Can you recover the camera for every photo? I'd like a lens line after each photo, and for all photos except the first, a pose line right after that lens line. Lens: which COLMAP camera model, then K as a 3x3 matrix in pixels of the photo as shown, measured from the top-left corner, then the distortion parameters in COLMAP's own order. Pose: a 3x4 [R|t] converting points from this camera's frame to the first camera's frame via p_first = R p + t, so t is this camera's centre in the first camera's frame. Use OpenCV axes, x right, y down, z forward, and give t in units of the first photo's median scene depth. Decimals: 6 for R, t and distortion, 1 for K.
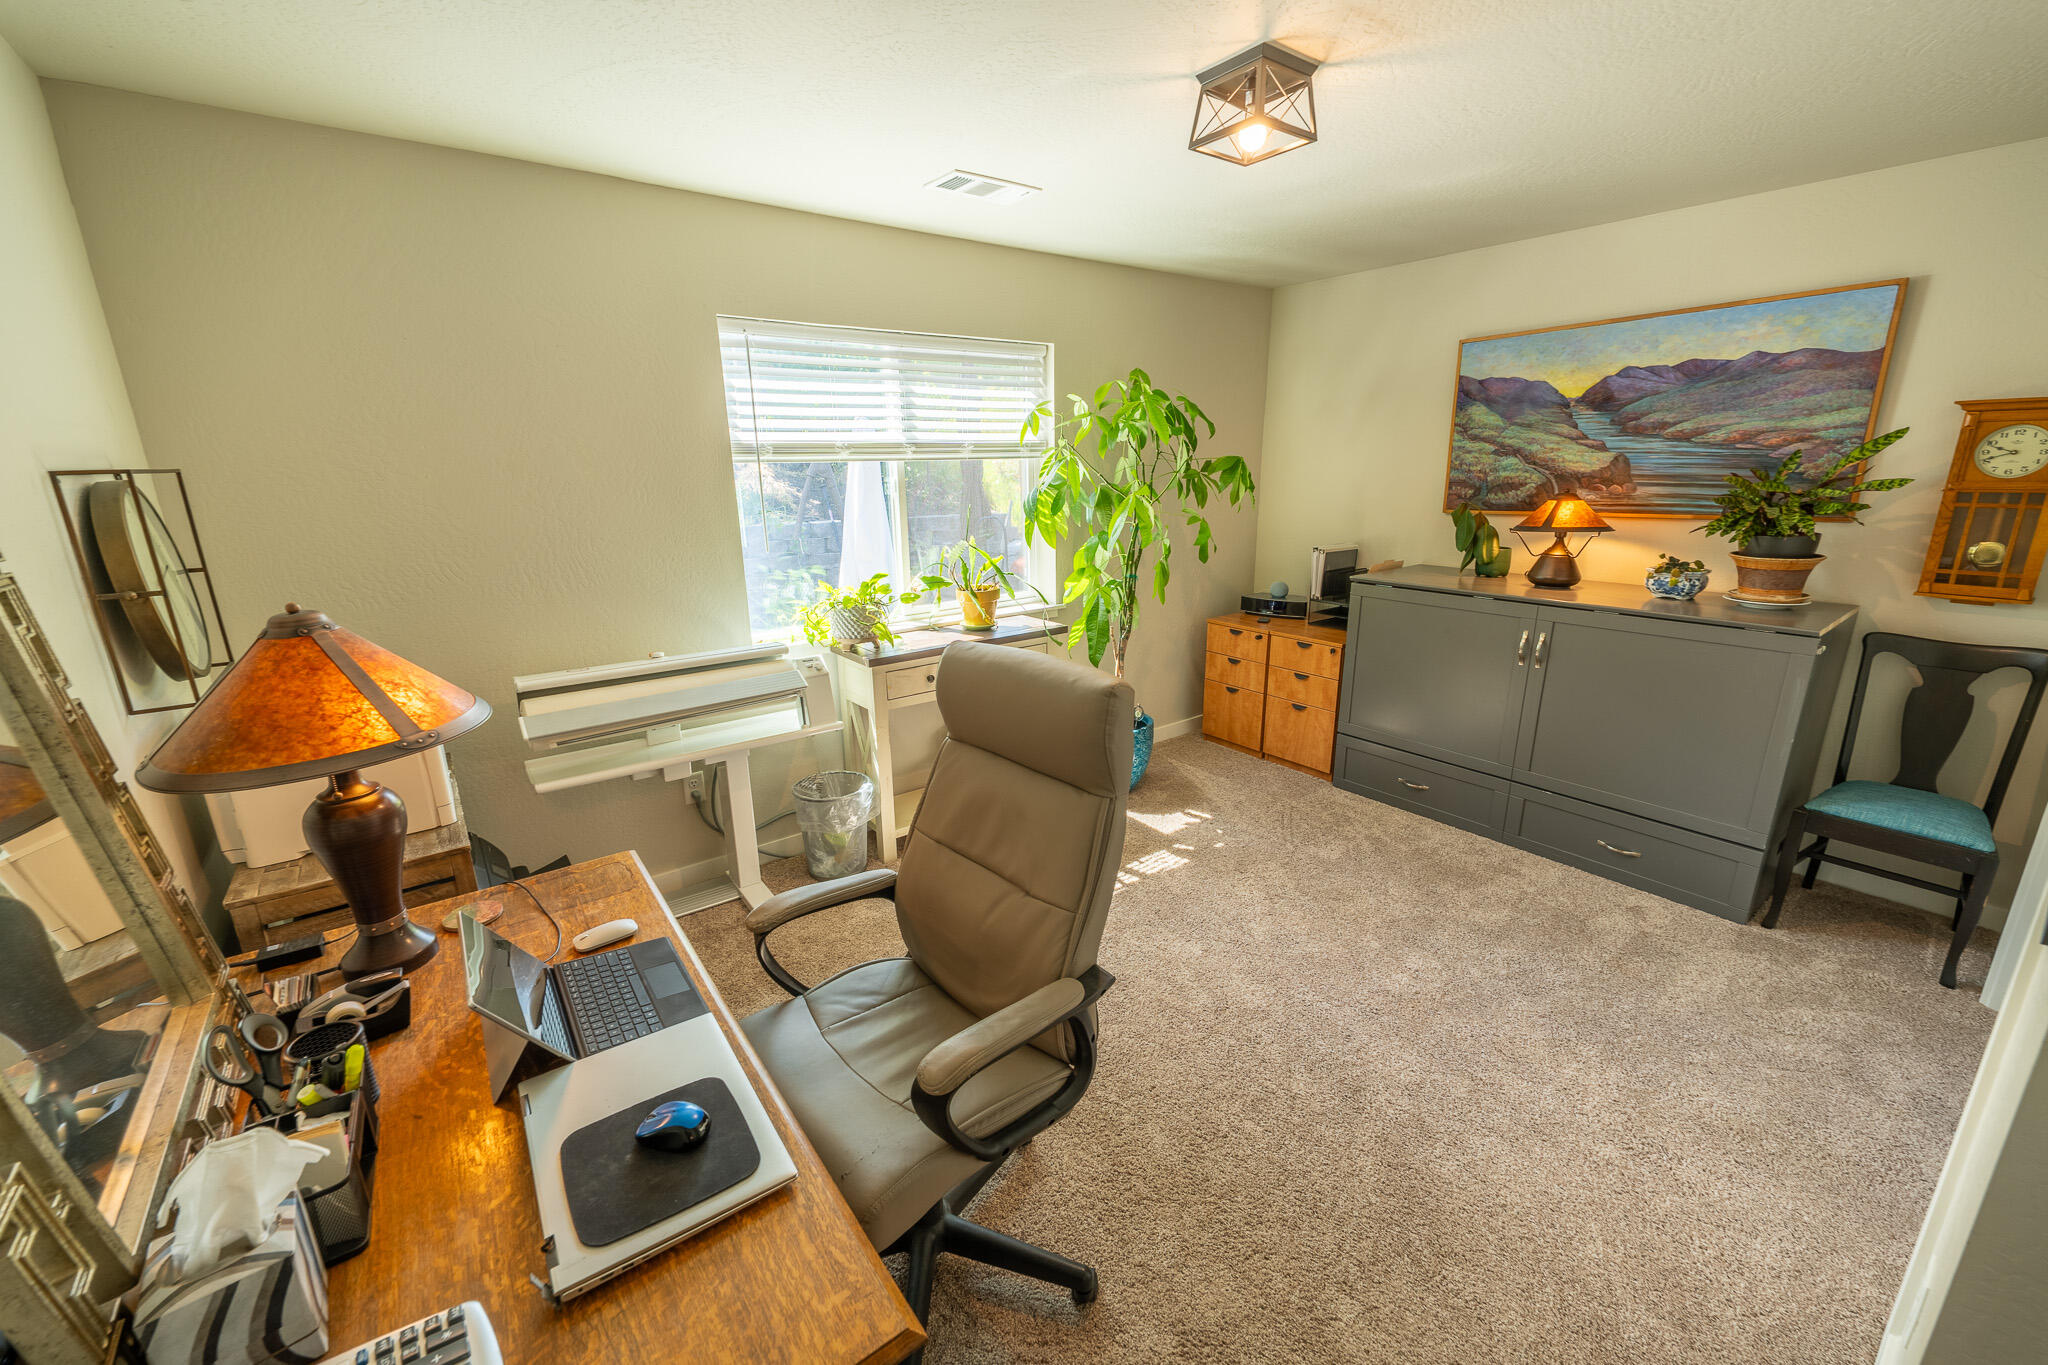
lens RADIAL K [[823.6, 0, 1021.3], [0, 823.6, 689.6], [0, 0, 1]] dist [0.005530, -0.002662]
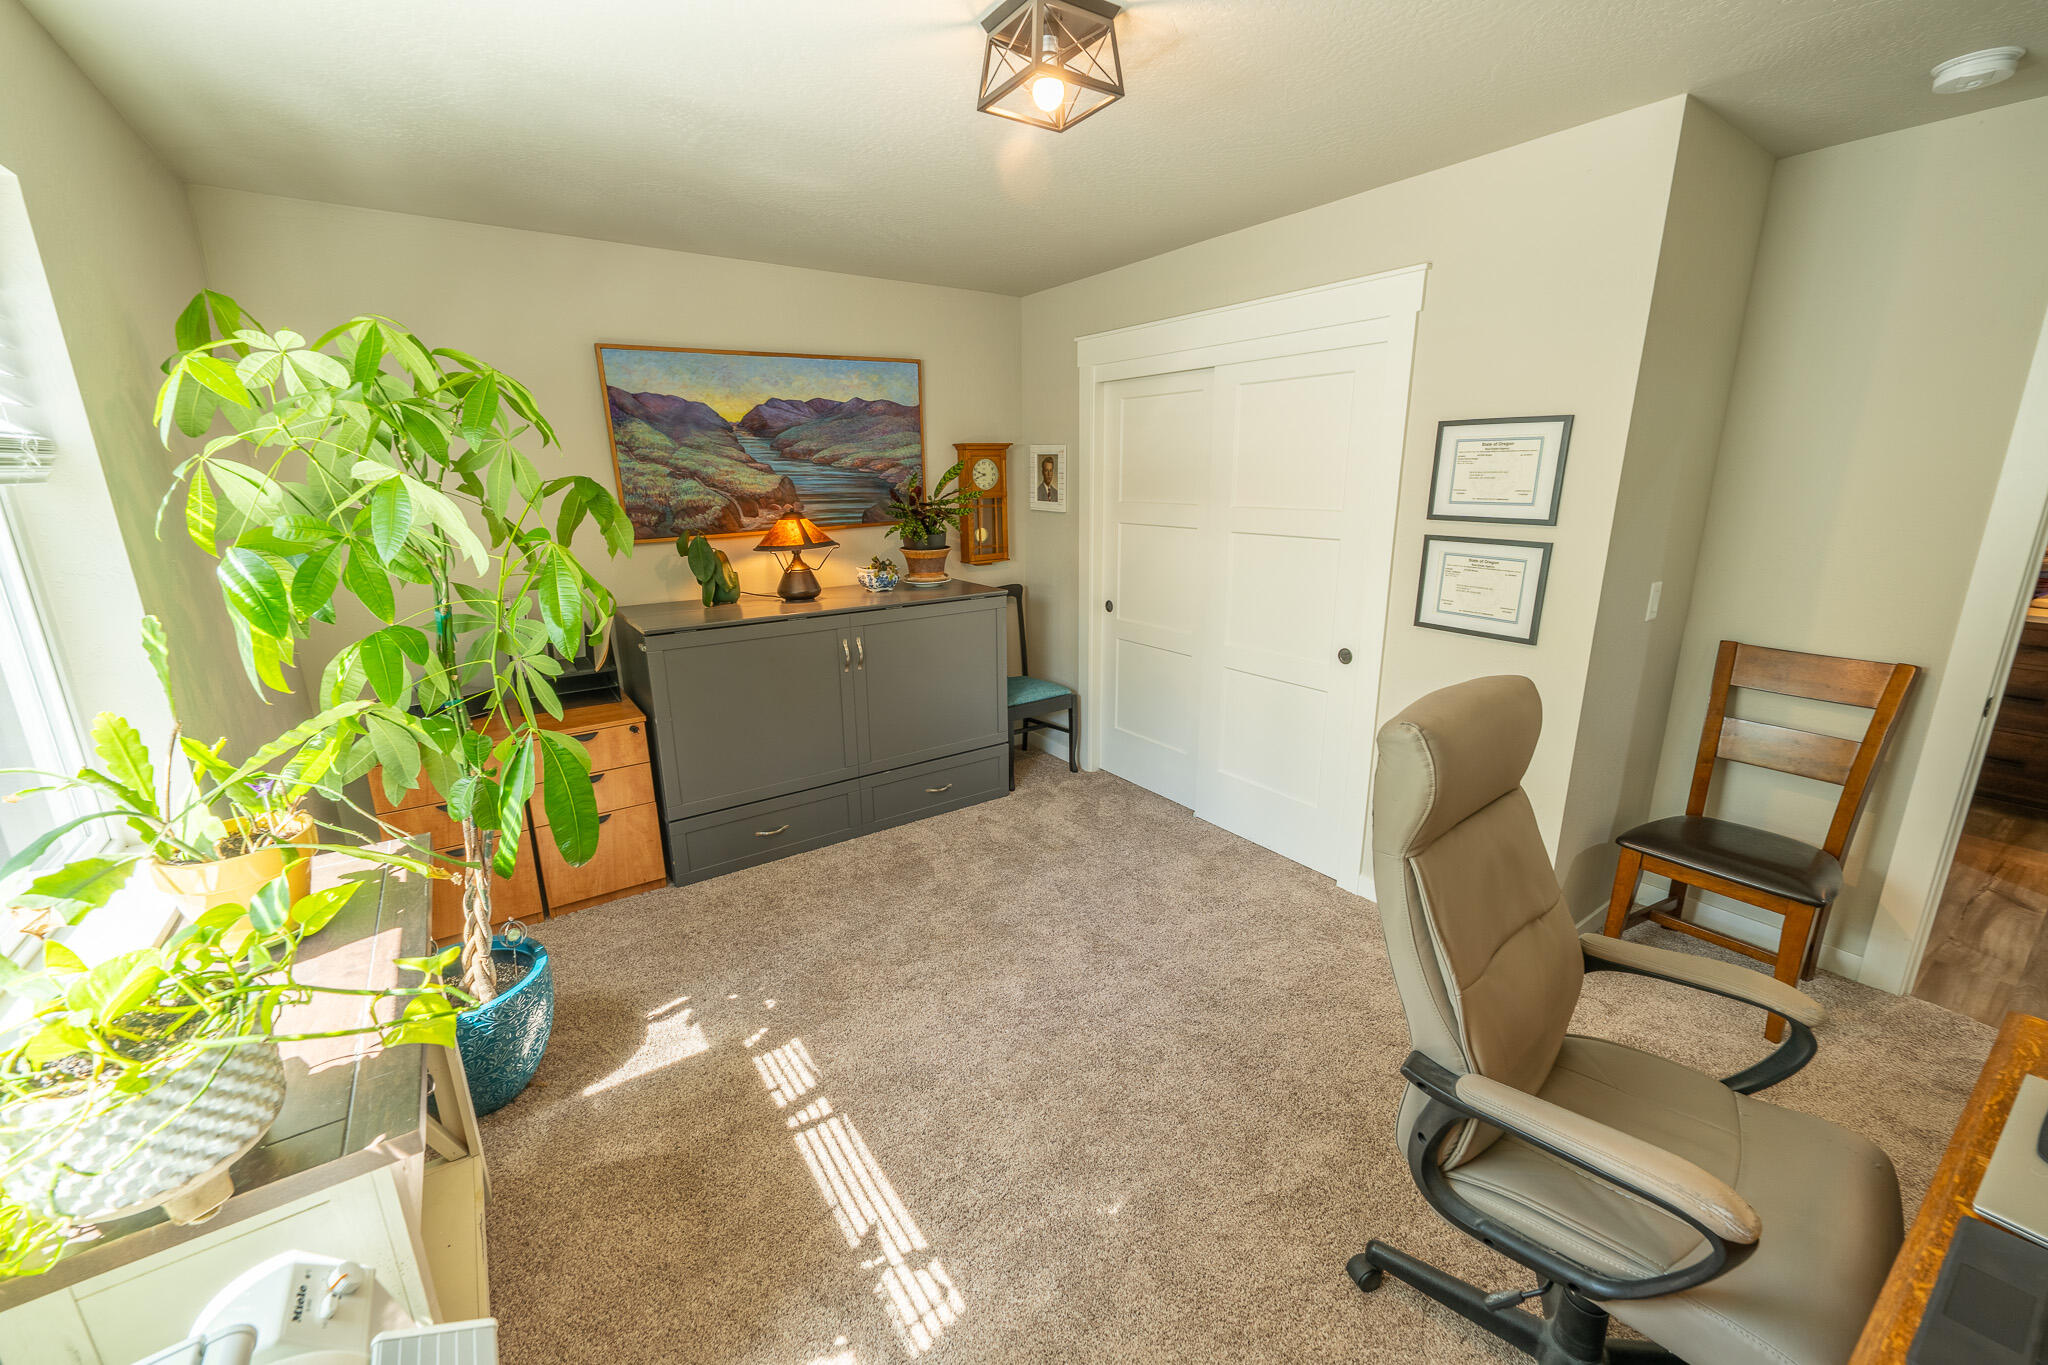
lens RADIAL K [[823.6, 0, 1026.3], [0, 823.6, 682.3], [0, 0, 1]] dist [0.005530, -0.002662]
pose [[0.017106, -0.242112, 0.970097, -0.414551], [0.278061, 0.933117, 0.227980, -0.189468], [-0.960411, 0.265846, 0.083283, 0.670041]]
